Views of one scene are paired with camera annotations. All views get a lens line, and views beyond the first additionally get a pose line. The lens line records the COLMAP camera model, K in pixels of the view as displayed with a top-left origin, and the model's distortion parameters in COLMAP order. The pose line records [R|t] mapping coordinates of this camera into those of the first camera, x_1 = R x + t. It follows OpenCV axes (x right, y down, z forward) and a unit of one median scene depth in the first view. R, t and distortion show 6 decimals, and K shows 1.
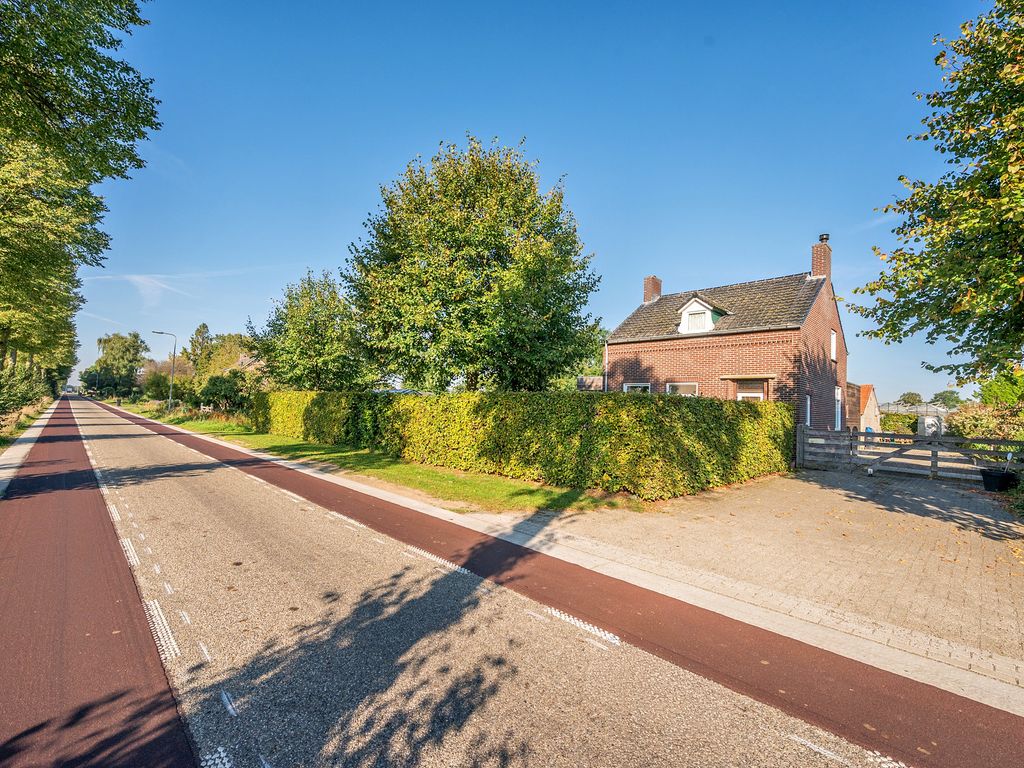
lens RADIAL K [[458.7, 0, 519.6], [0, 458.7, 391.0], [0, 0, 1]] dist [-0.002400, -0.000489]
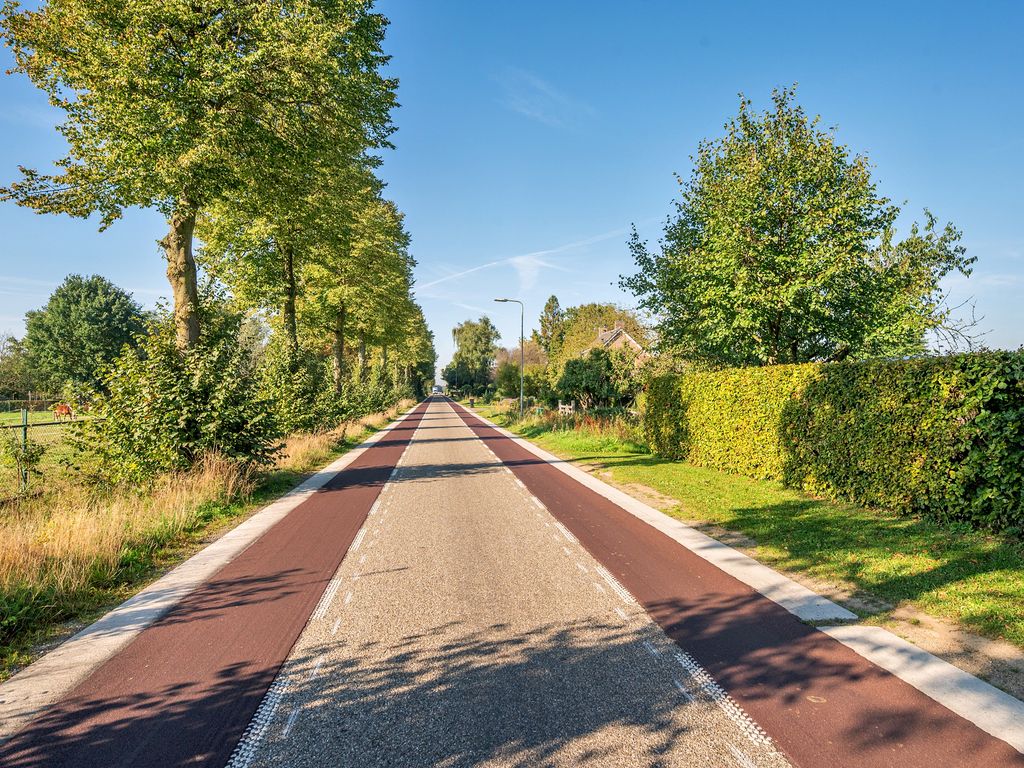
lens RADIAL K [[648.6, 0, 512.0], [0, 648.6, 384.0], [0, 0, 1]] dist [-0.000008, -0.000003]
pose [[0.780664, -0.053504, -0.622657, -0.136304], [0.064244, 0.997921, -0.005203, 0.002522], [0.621640, -0.035940, 0.782478, 0.187122]]
